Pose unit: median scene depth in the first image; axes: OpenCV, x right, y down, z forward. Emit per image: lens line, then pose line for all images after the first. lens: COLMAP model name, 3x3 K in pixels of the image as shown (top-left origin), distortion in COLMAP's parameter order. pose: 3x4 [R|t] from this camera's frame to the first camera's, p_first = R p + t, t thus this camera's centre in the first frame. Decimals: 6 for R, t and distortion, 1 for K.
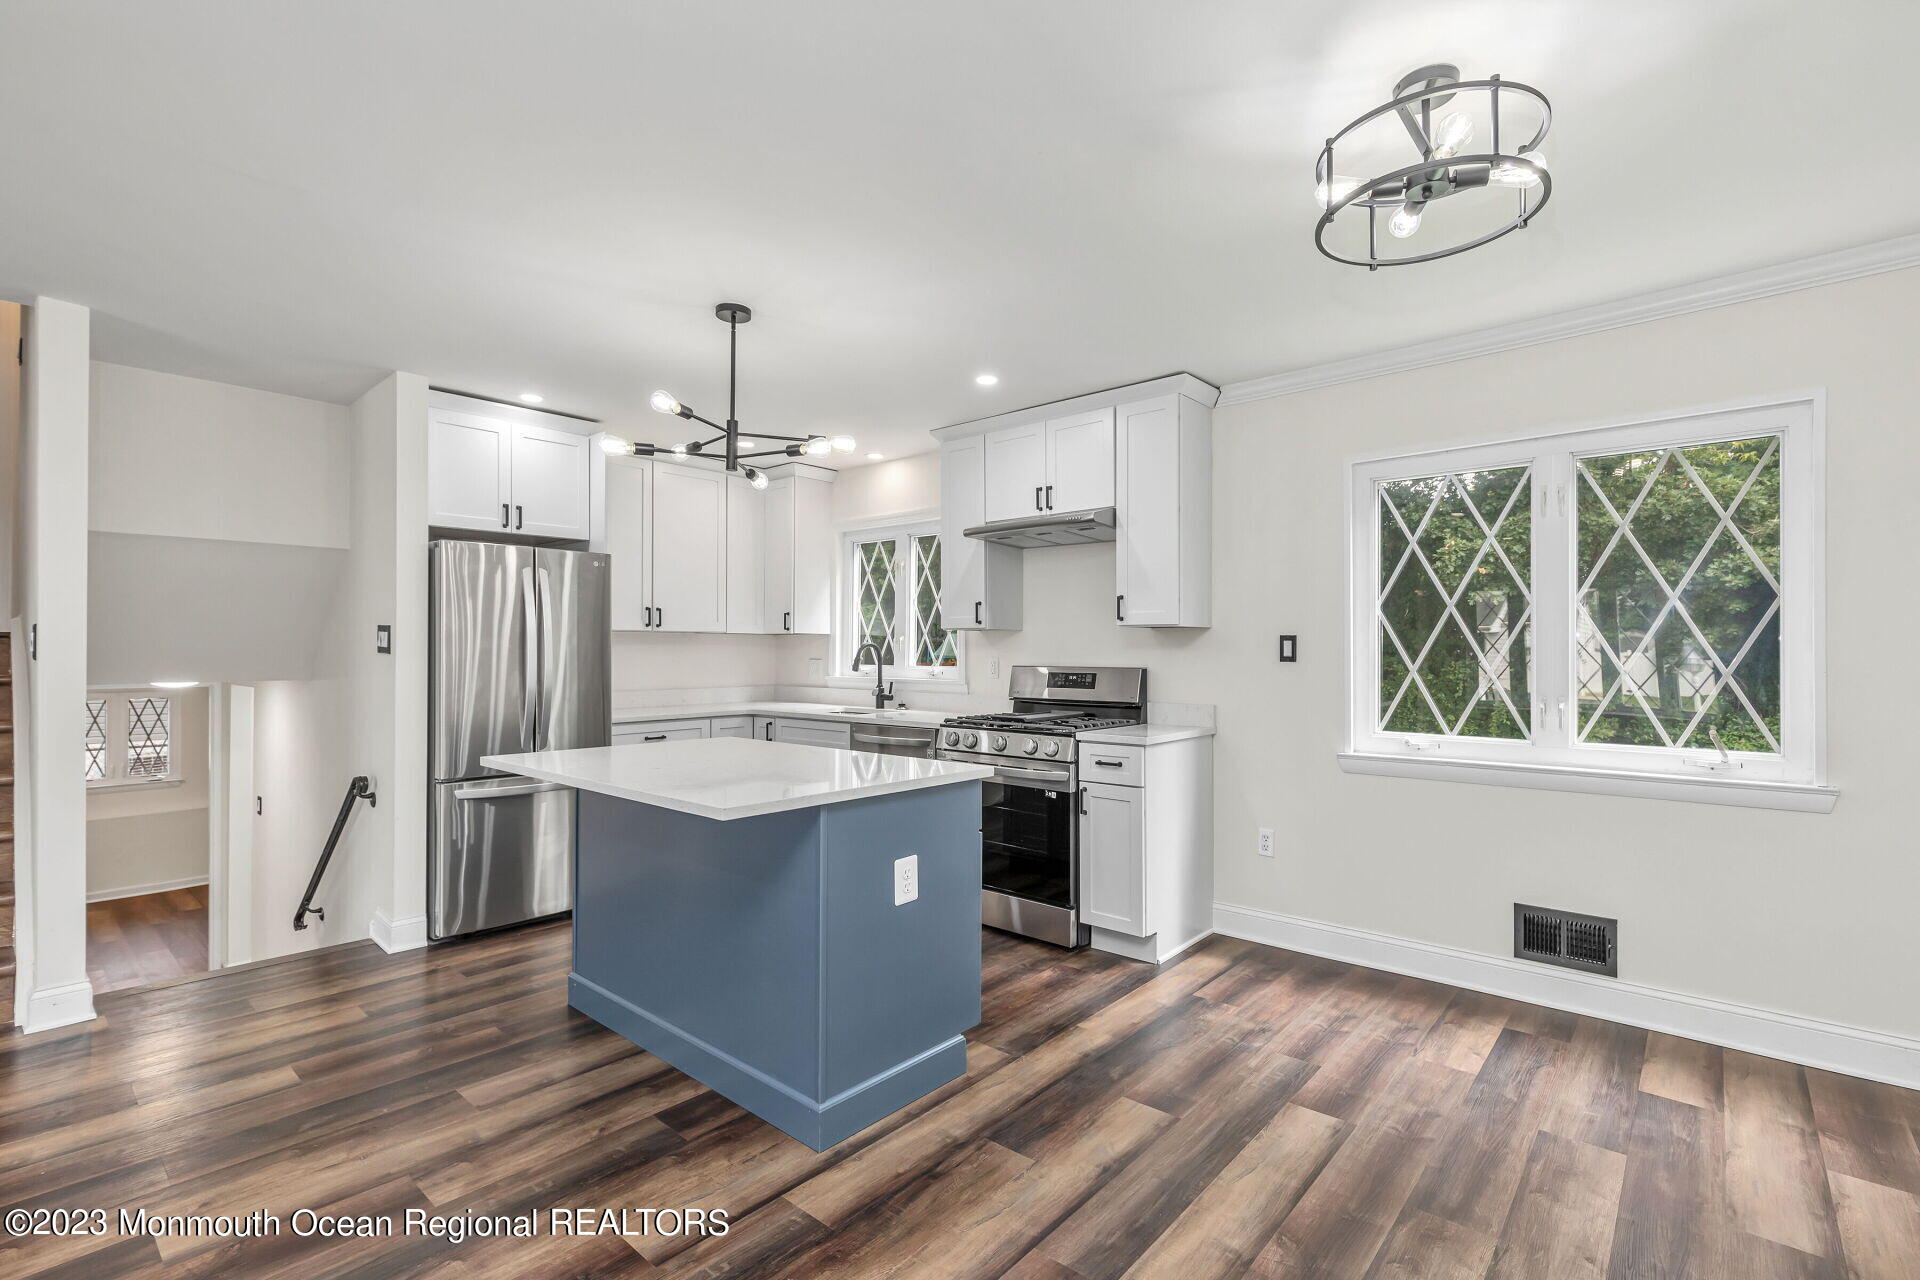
lens RADIAL K [[854.6, 0, 959.5], [0, 854.6, 641.4], [0, 0, 1]] dist [0.003515, -0.002582]
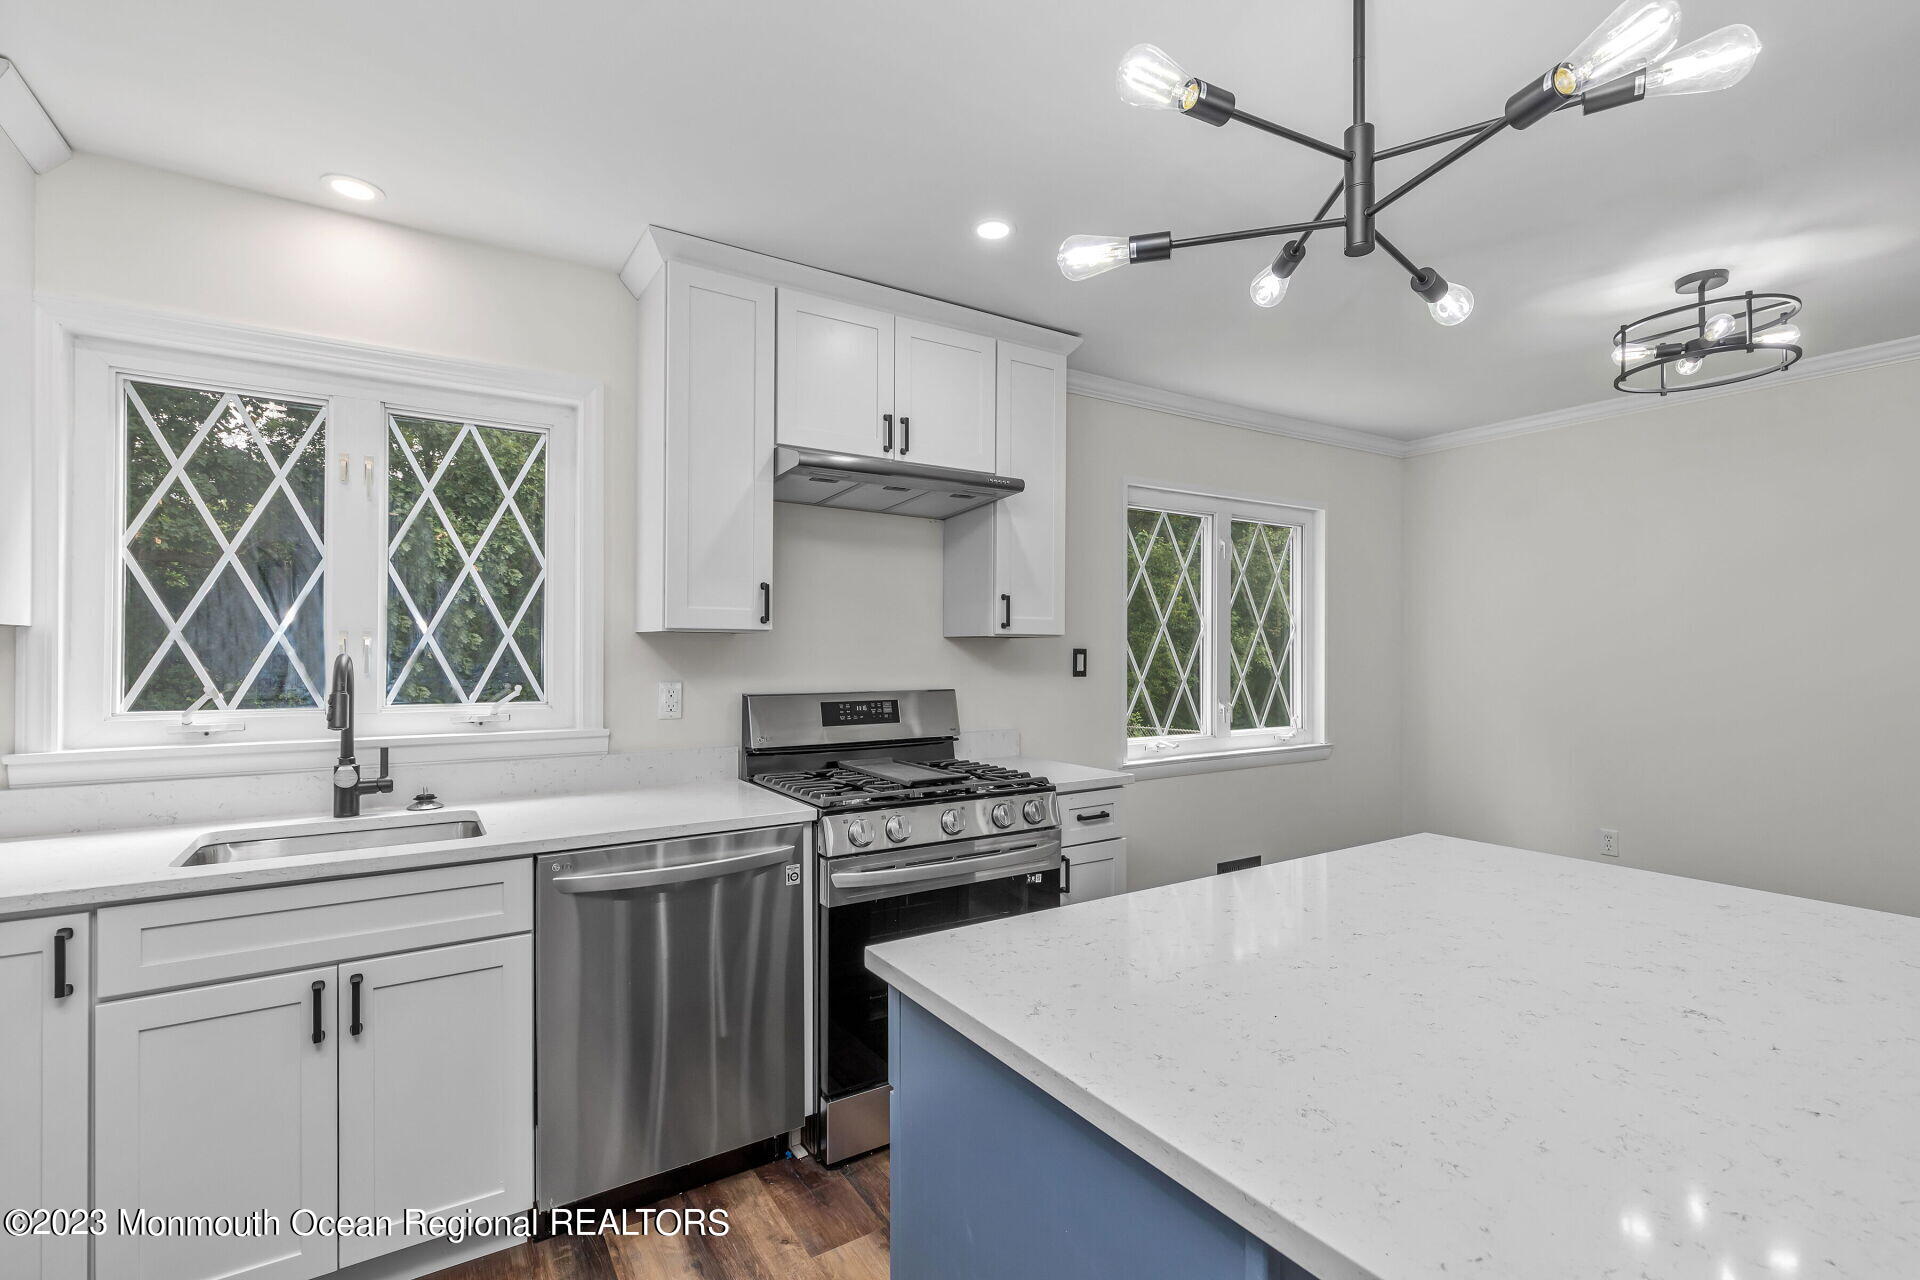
lens RADIAL K [[896.7, 0, 970.0], [0, 896.7, 649.0], [0, 0, 1]] dist [-0.004422, -0.000373]
pose [[0.254835, -0.005619, 0.966968, -0.587486], [-0.016462, 0.999813, 0.010149, -0.014006], [-0.966844, -0.018504, 0.254695, 0.831751]]
